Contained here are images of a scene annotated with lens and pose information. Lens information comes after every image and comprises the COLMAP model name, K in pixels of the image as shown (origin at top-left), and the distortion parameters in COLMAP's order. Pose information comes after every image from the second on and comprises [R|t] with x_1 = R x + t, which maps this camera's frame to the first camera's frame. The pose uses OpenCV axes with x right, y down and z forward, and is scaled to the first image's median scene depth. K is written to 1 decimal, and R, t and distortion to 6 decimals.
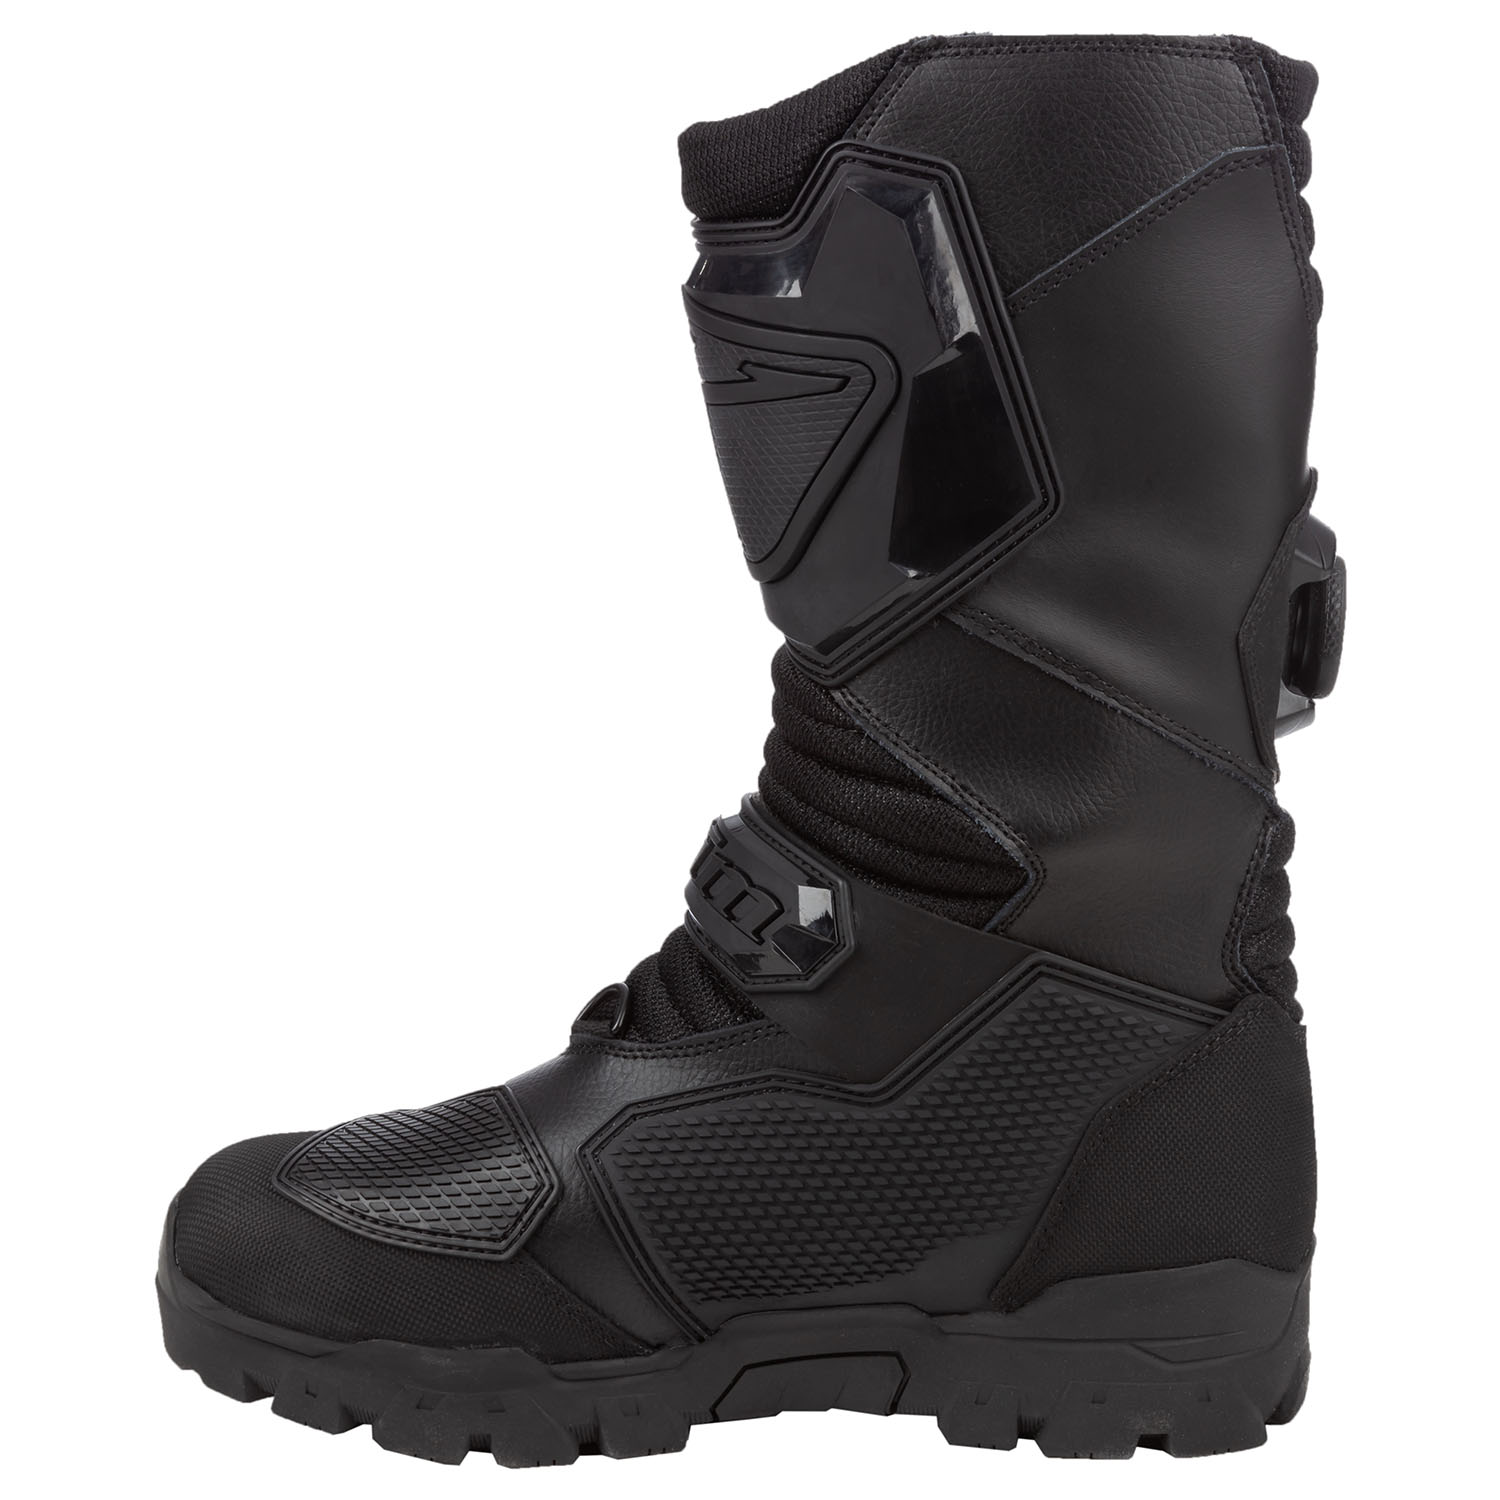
lens RADIAL K [[2981.7, 0, 750.2], [0, 2981.7, 751.6], [0, 0, 1]] dist [0.024055, 0.000000]
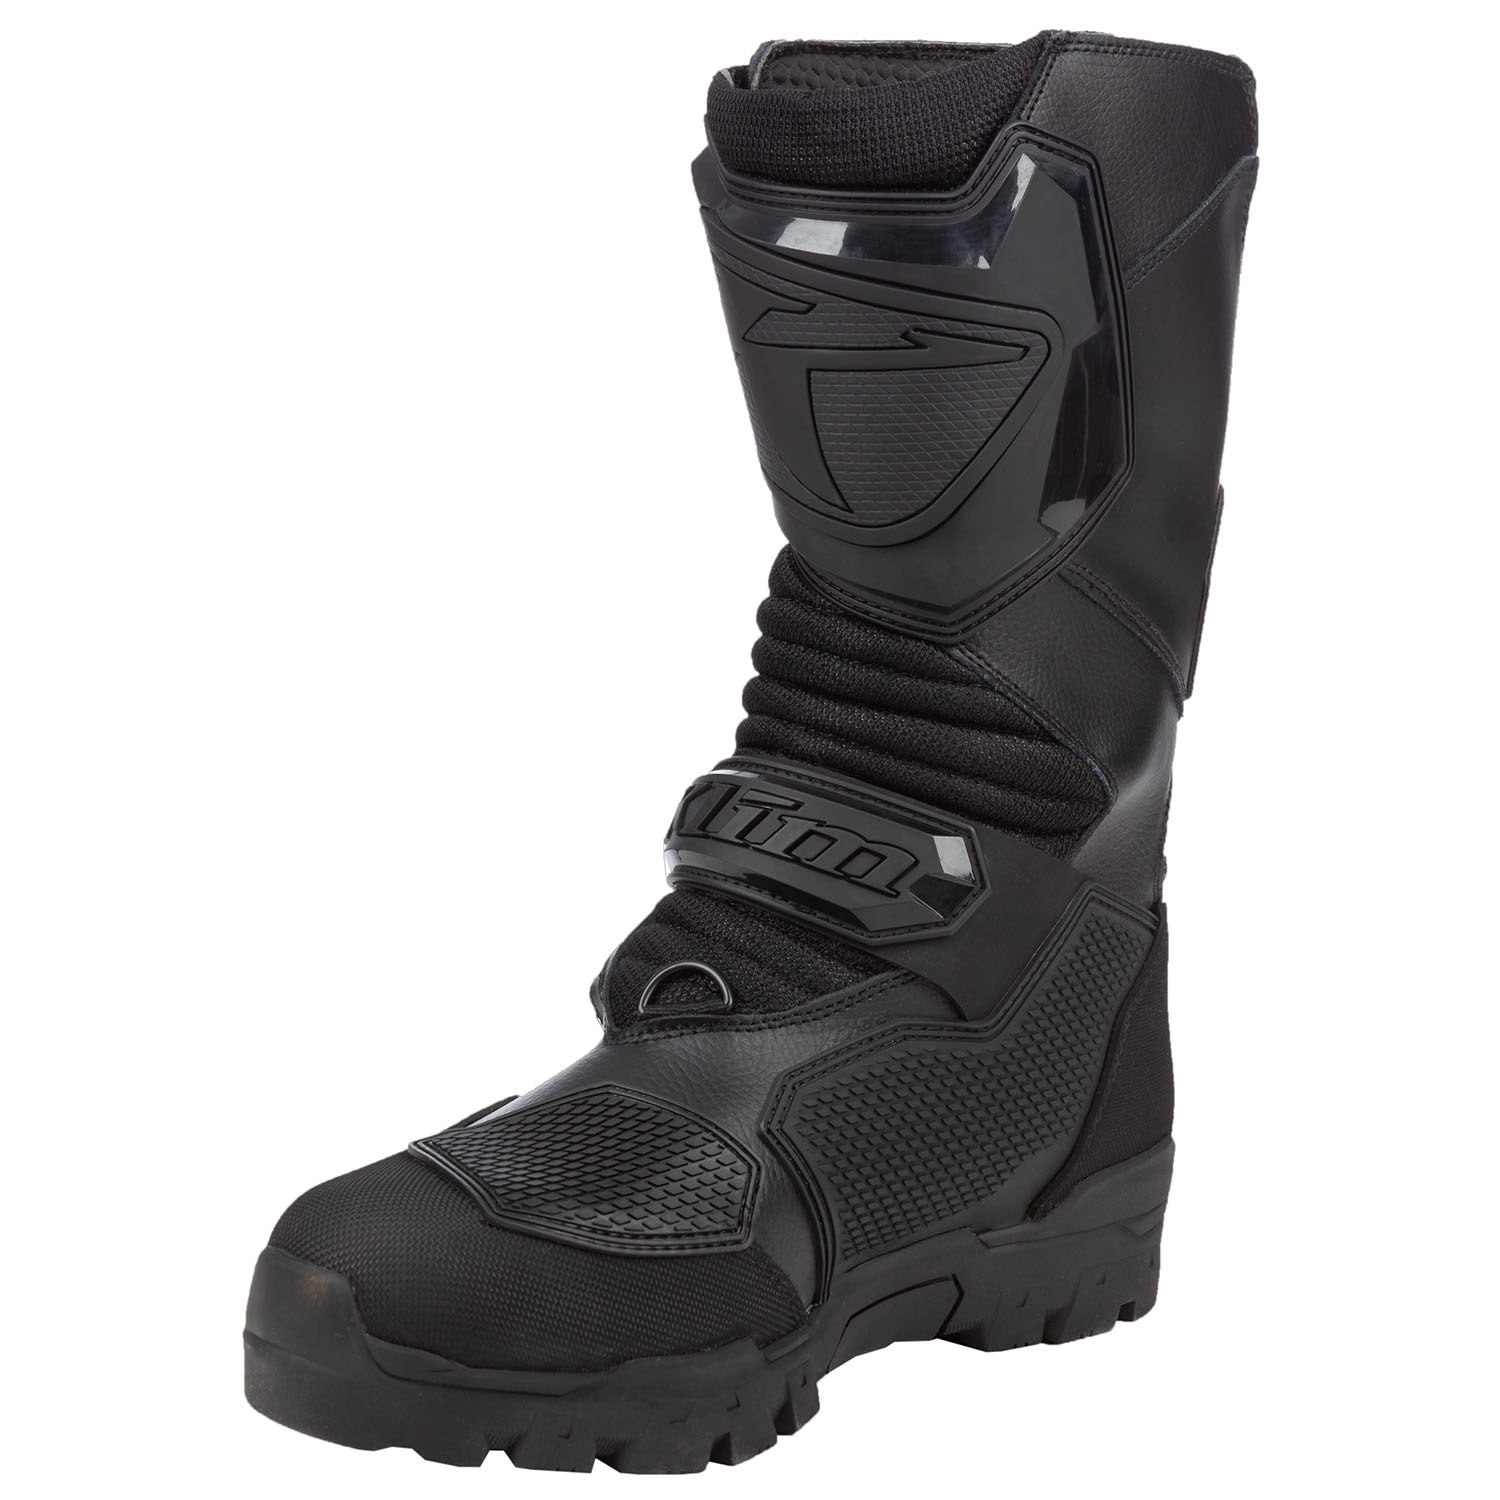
lens RADIAL K [[2772.0, 0, 750.1], [0, 2772.0, 752.3], [0, 0, 1]] dist [0.039727, 0.000000]
pose [[0.739920, -0.066721, 0.669378, -0.685879], [0.069741, 0.997315, 0.022317, -0.010729], [-0.669070, 0.030170, 0.742587, 0.329769]]
